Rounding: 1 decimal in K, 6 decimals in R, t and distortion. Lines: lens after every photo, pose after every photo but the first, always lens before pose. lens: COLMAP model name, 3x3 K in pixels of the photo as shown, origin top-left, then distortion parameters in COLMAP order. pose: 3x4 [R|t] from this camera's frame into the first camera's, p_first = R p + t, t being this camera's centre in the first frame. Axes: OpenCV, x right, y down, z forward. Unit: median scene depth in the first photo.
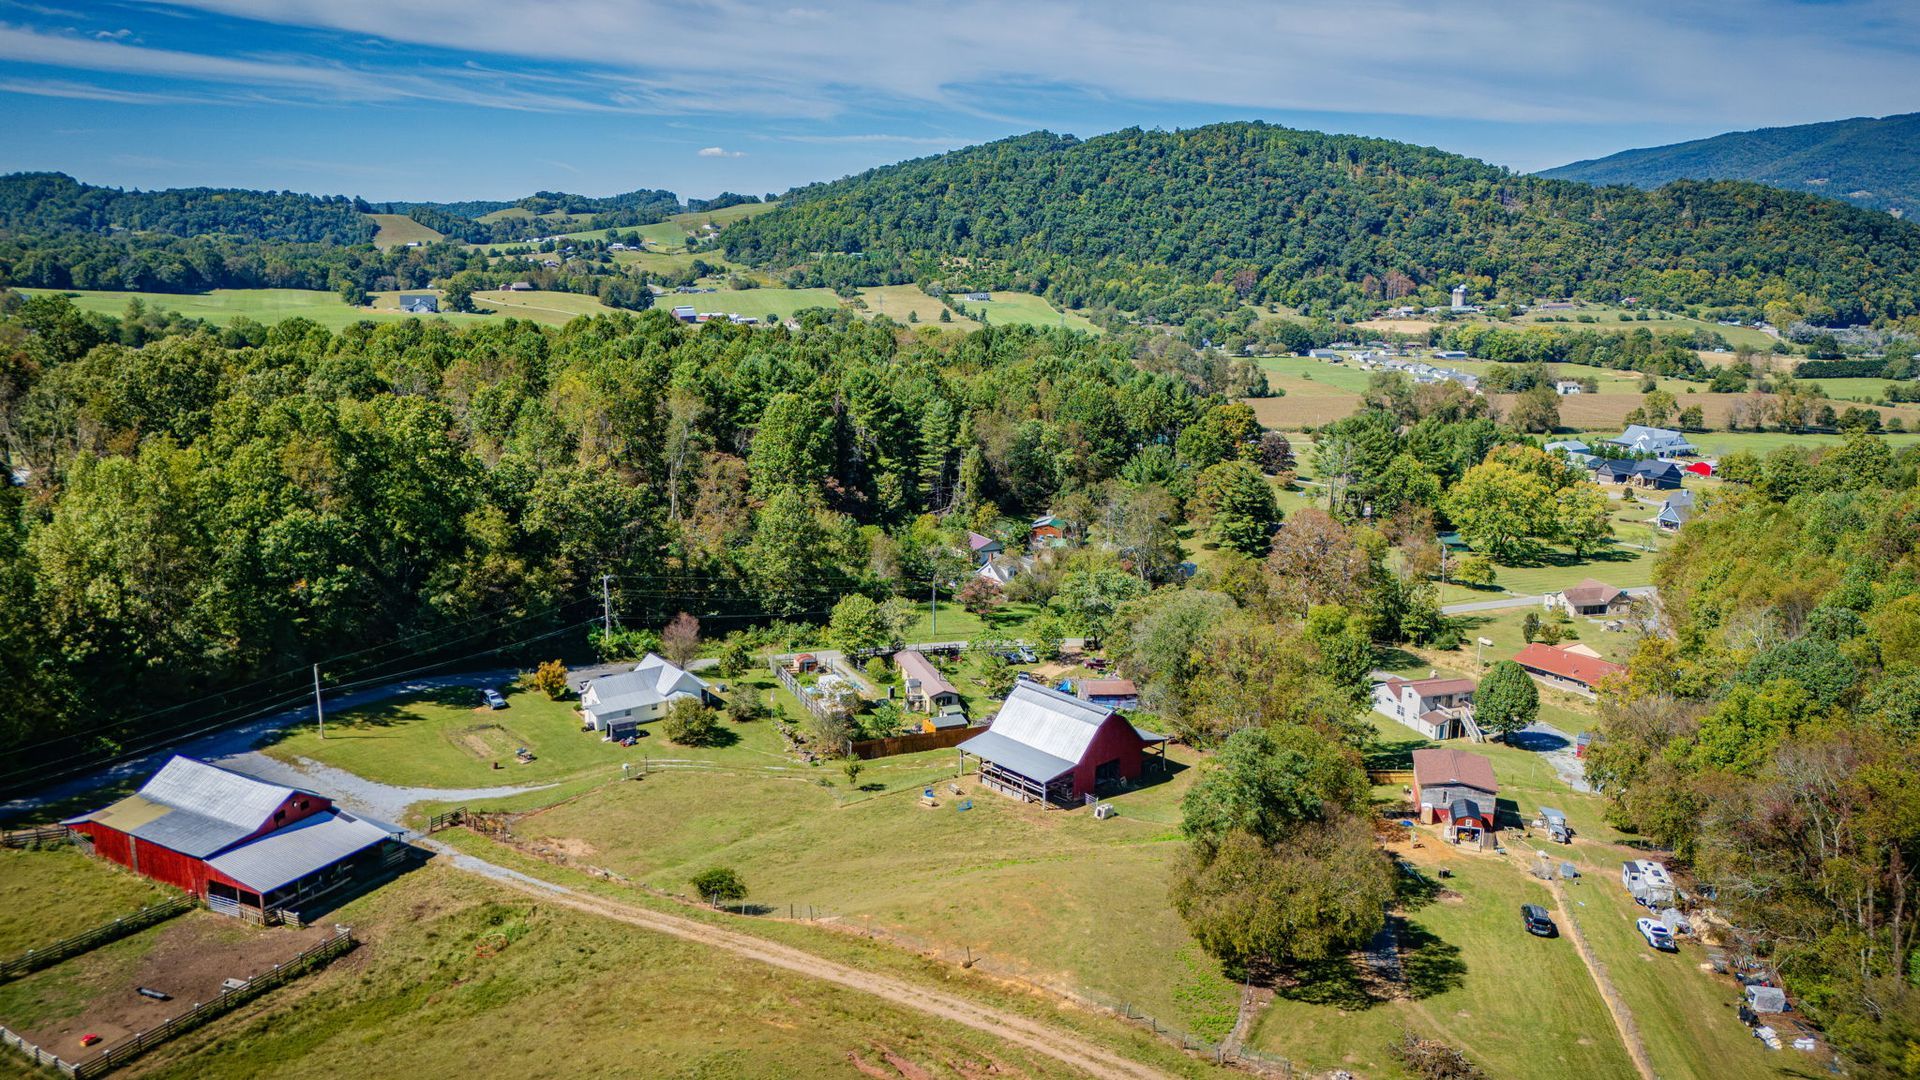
lens RADIAL K [[1407.3, 0, 953.7], [0, 1407.3, 551.1], [0, 0, 1]] dist [0.077793, -0.088419]
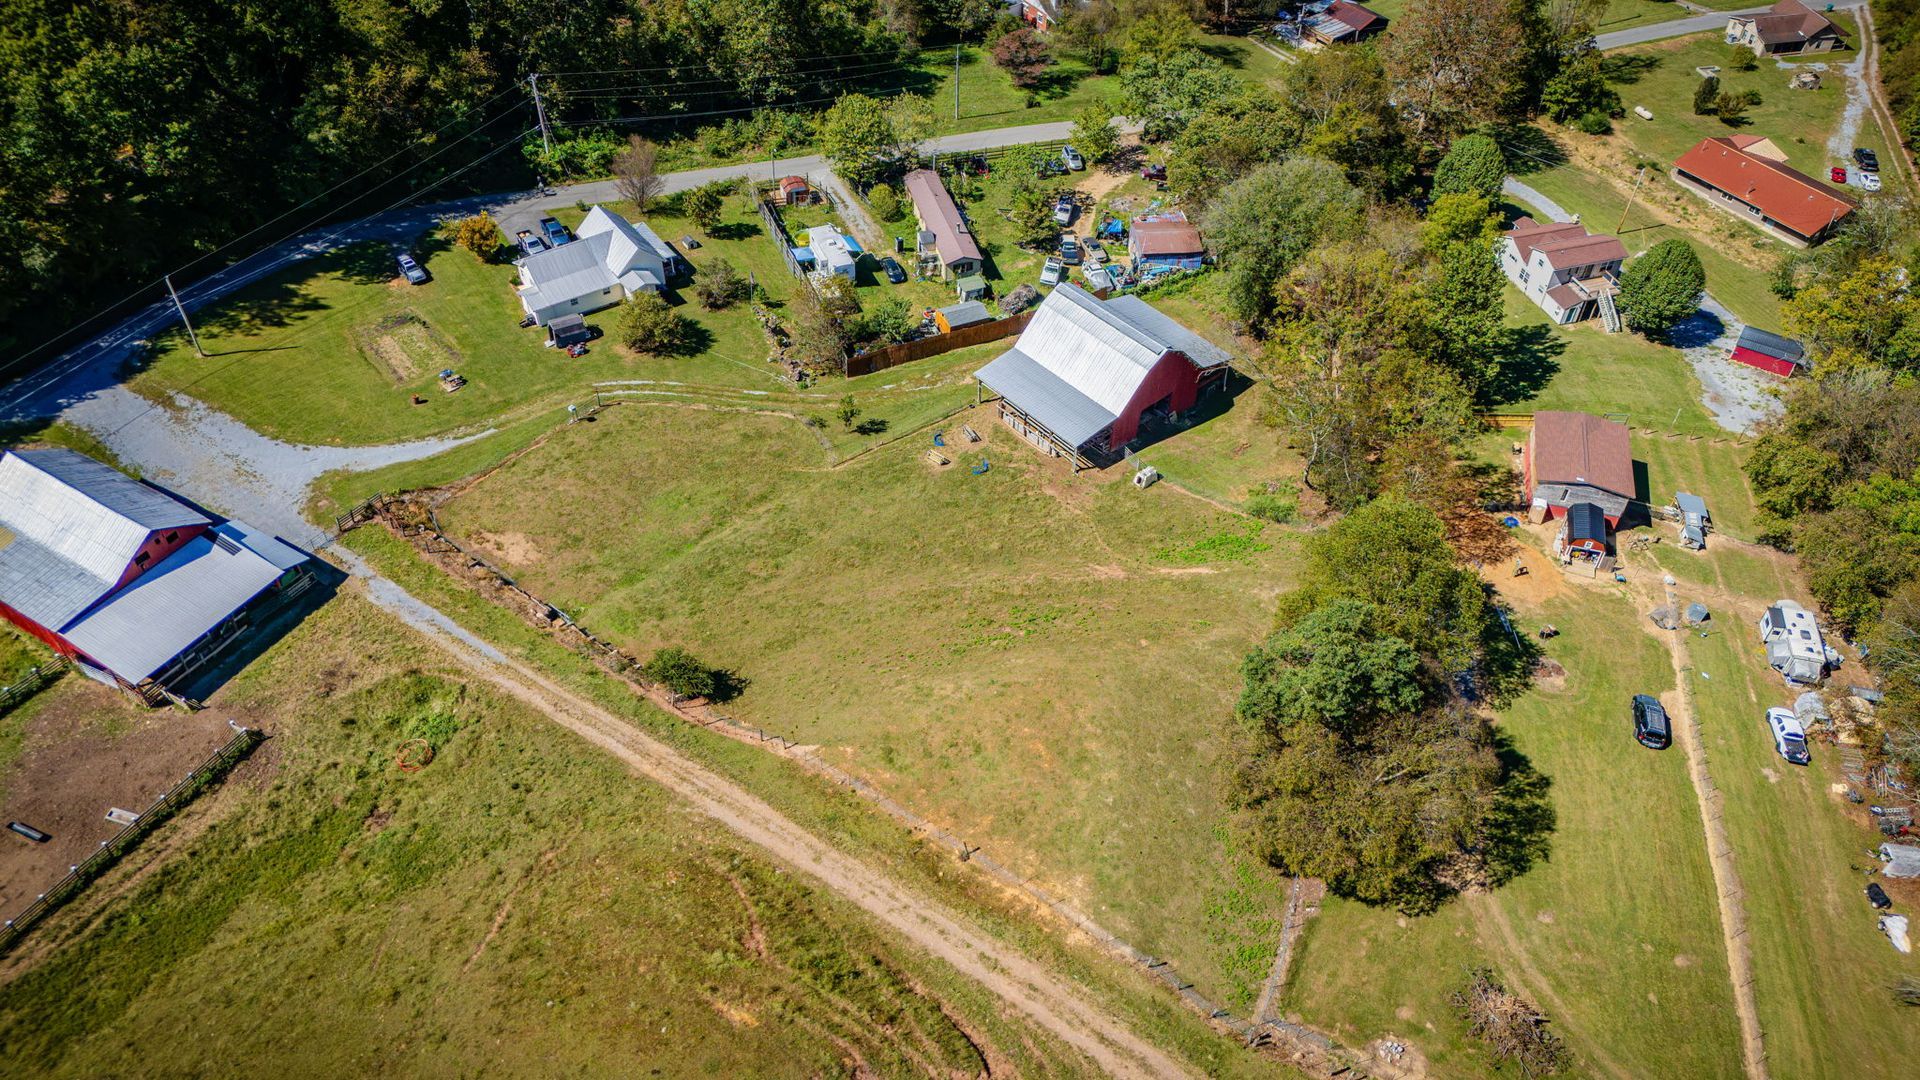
lens RADIAL K [[1407.3, 0, 955.4], [0, 1407.3, 543.5], [0, 0, 1]] dist [0.077793, -0.088419]
pose [[0.999436, 0.026592, -0.020503, 0.009782], [-0.012413, 0.859937, 0.510249, -0.175709], [0.031199, -0.509707, 0.859782, 0.217720]]
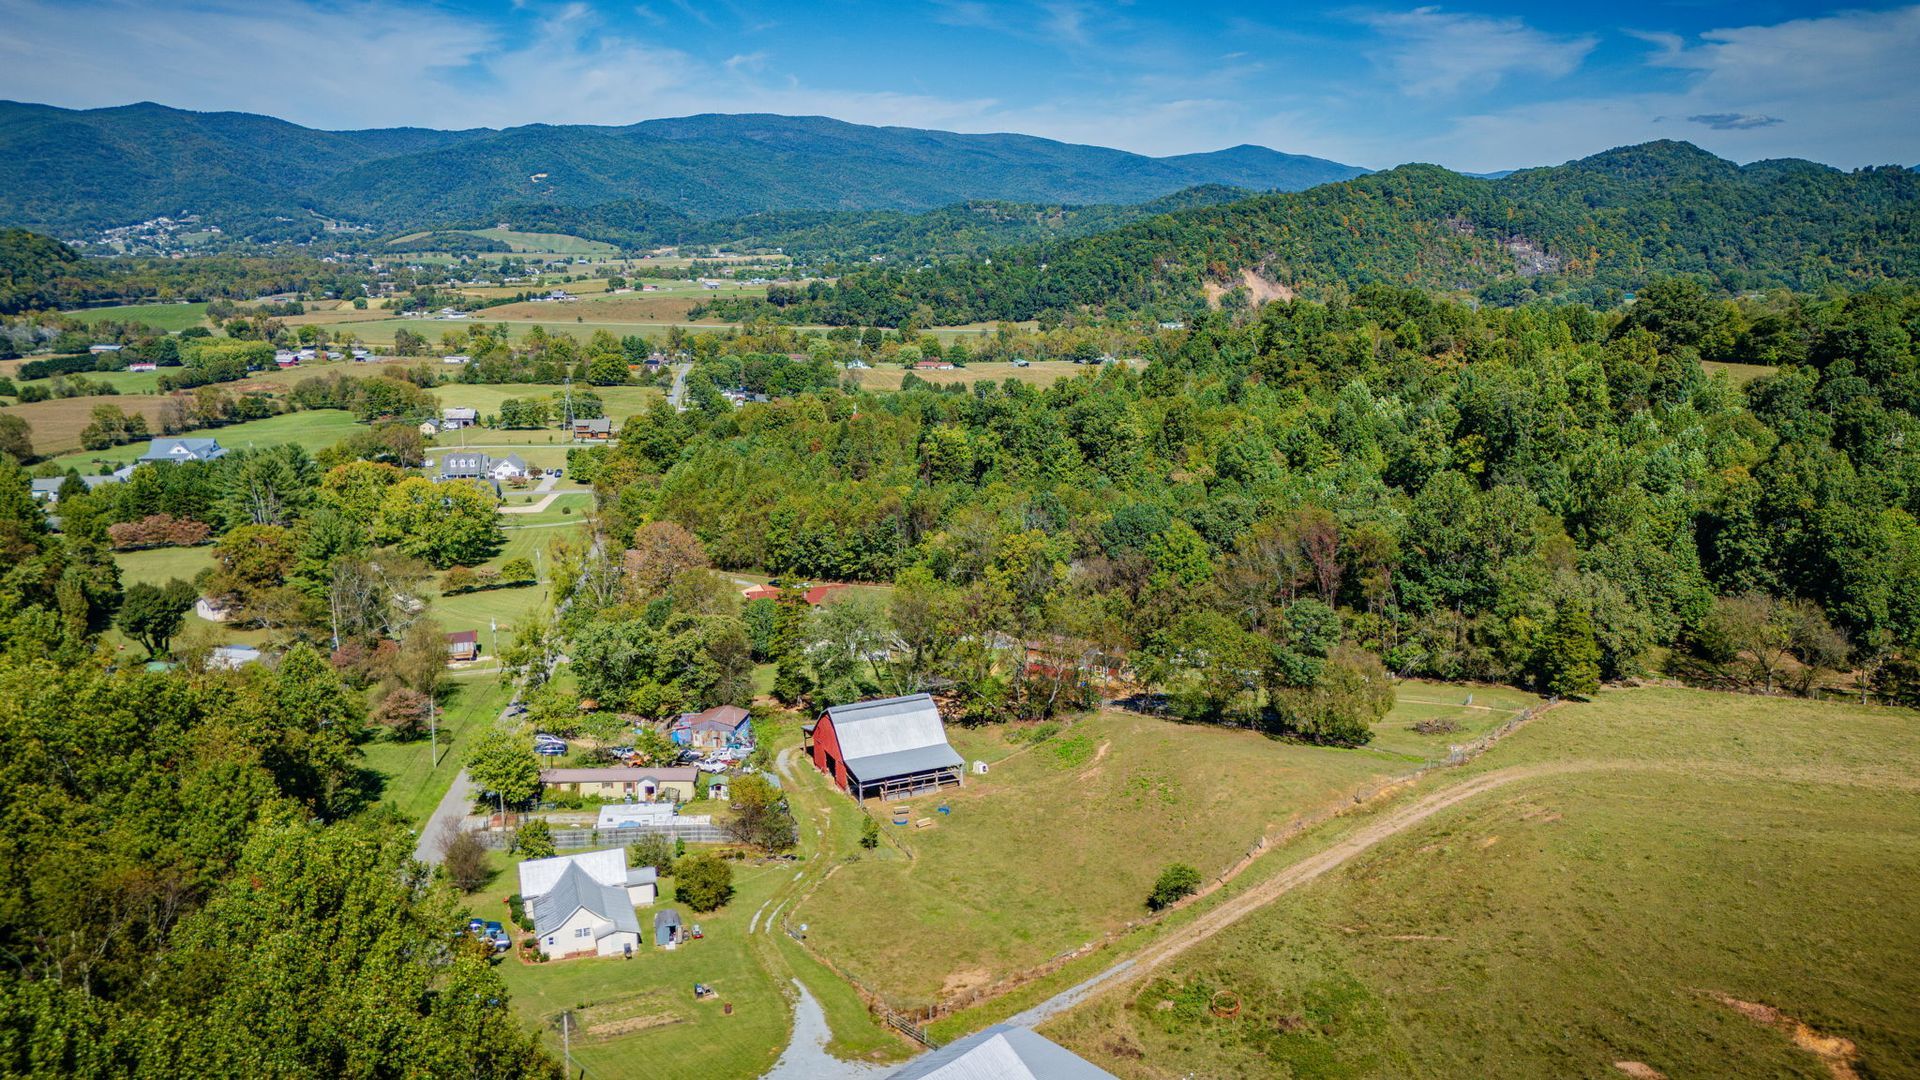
lens RADIAL K [[1407.3, 0, 953.7], [0, 1407.3, 547.4], [0, 0, 1]] dist [0.077793, -0.088419]
pose [[0.296661, -0.223738, 0.928404, -0.813960], [0.217934, 0.962376, 0.162287, -0.162297], [-0.929783, 0.154187, 0.334259, 0.506666]]
